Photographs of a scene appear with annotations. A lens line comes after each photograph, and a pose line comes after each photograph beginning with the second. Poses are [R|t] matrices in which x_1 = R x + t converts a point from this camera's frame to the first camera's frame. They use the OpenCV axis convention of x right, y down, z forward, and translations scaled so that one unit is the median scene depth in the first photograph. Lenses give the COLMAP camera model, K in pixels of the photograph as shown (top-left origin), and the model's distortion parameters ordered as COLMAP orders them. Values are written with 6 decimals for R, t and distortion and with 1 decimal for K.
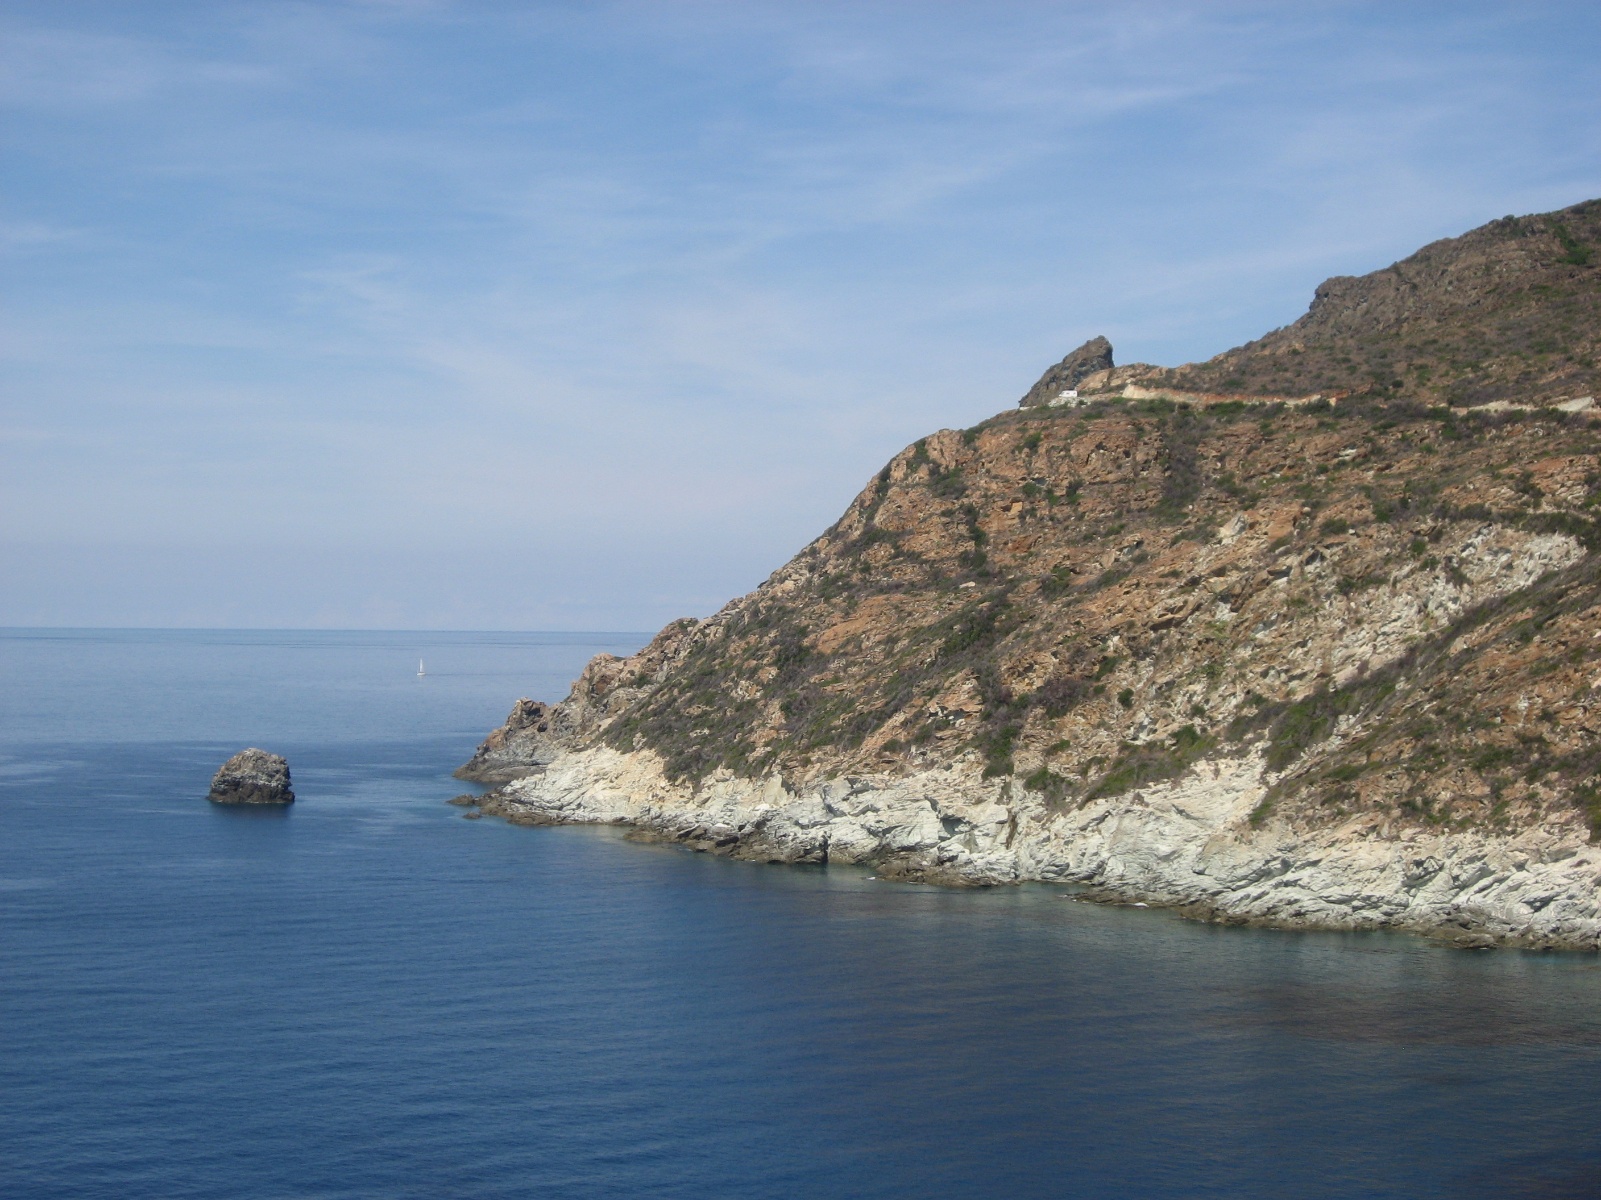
lens RADIAL K [[2780.0, 0, 800.5], [0, 2780.0, 600.0], [0, 0, 1]] dist [-0.037497, -0.138592]
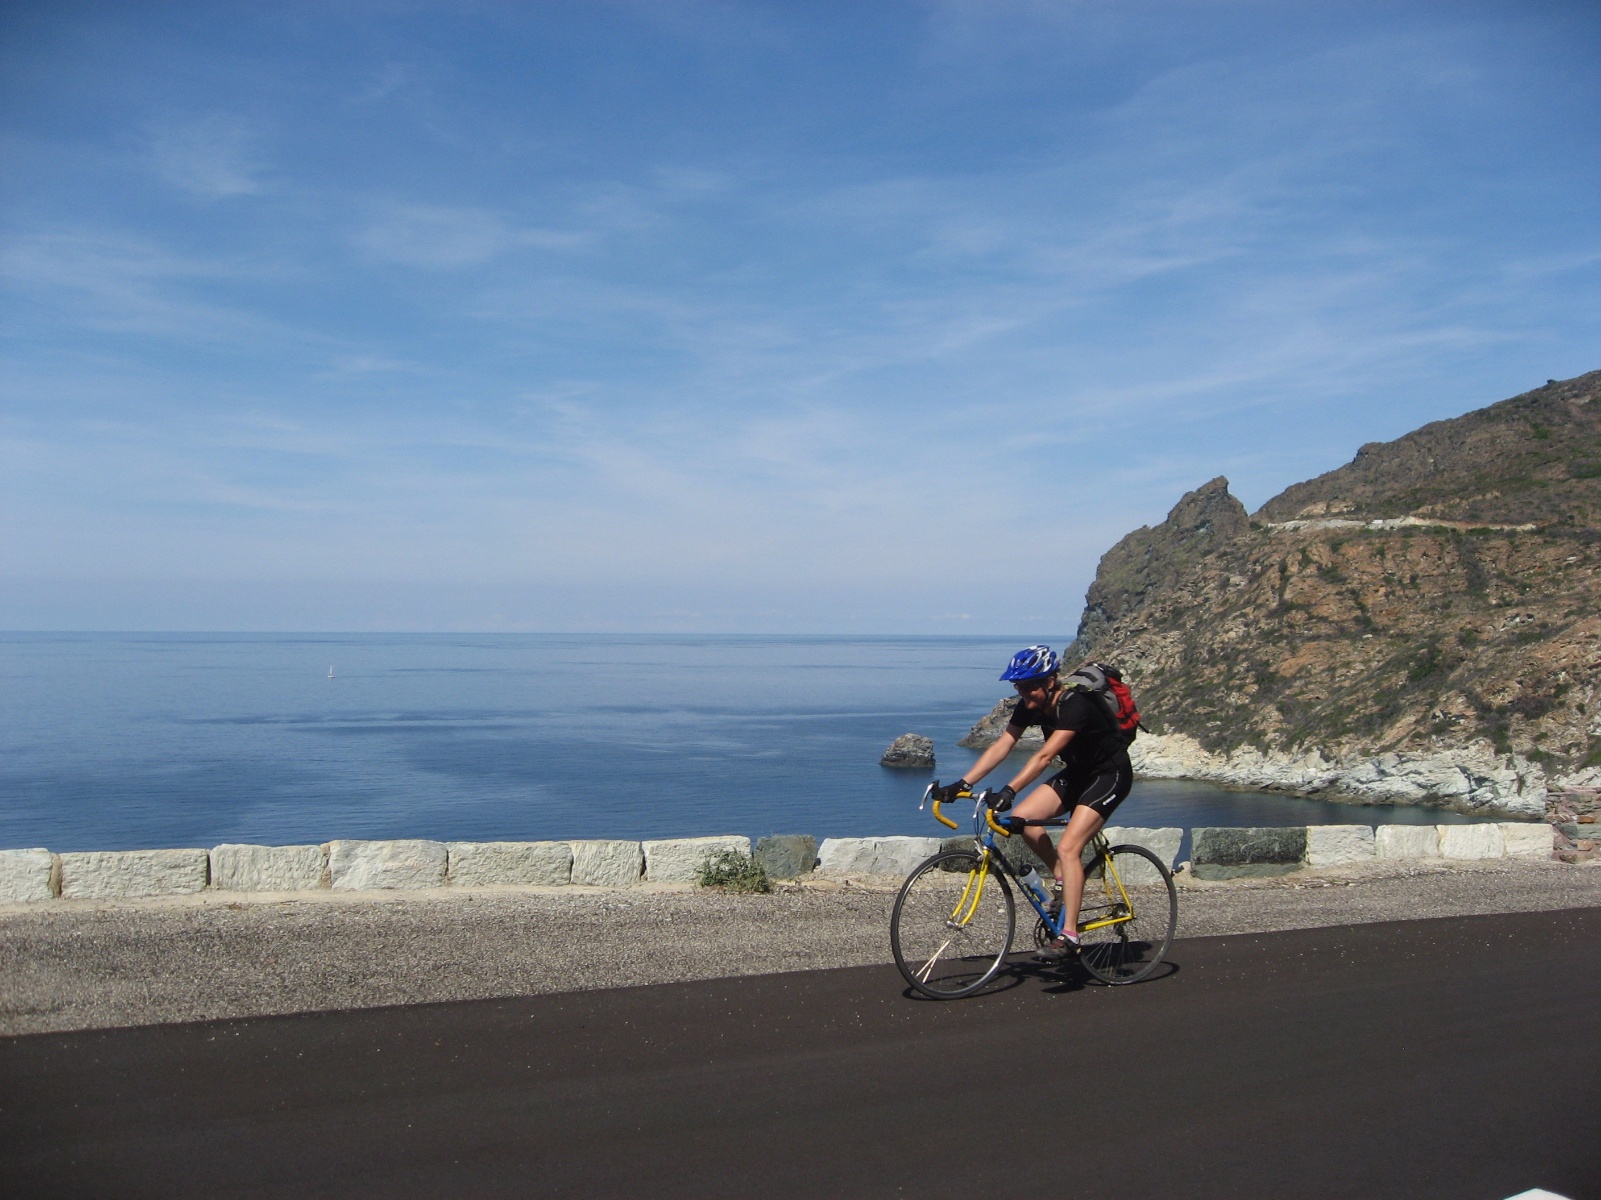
lens RADIAL K [[1712.6, 0, 800.5], [0, 1712.6, 600.0], [0, 0, 1]] dist [-0.013700, -0.014870]
pose [[0.994570, -0.001946, 0.104047, -0.405969], [0.002339, 0.999991, -0.003652, -0.025250], [-0.104039, 0.003876, 0.994566, -0.014145]]
